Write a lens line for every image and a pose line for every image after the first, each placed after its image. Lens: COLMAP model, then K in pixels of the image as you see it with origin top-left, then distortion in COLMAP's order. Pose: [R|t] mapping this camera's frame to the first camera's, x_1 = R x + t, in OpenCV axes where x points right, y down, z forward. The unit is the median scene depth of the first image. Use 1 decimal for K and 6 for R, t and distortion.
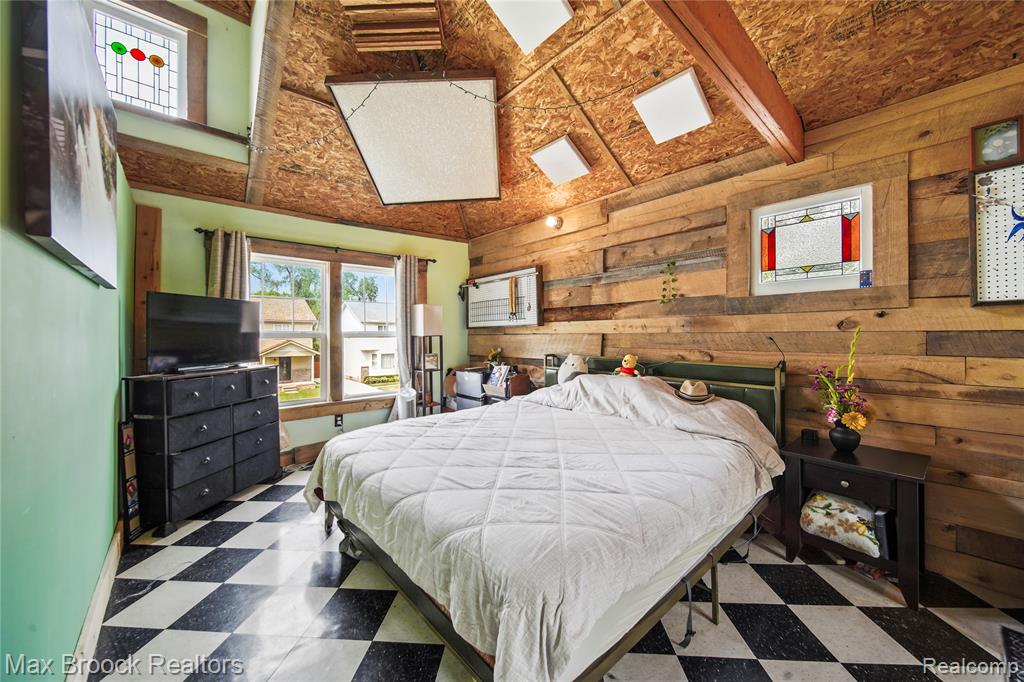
lens RADIAL K [[374.3, 0, 507.5], [0, 374.3, 331.8], [0, 0, 1]] dist [0.000004, -0.000149]
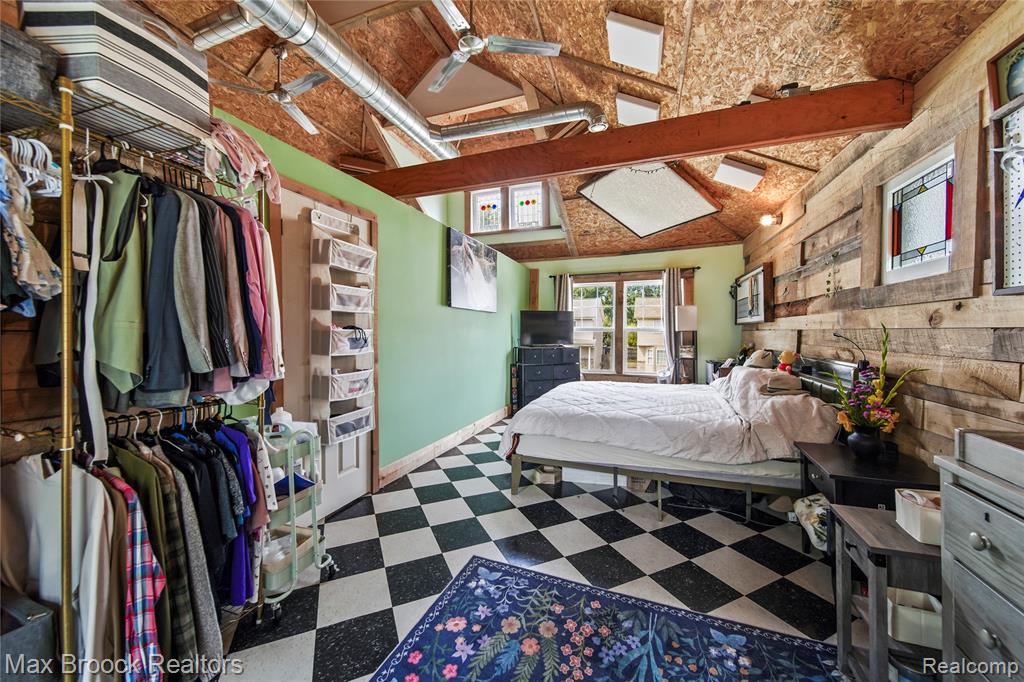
lens RADIAL K [[374.3, 0, 507.5], [0, 374.3, 331.8], [0, 0, 1]] dist [0.000004, -0.000149]
pose [[0.467199, 0.009210, -0.884104, 0.820657], [0.002593, 0.999927, 0.011787, -0.003507], [0.884148, -0.007799, 0.467141, -0.128258]]
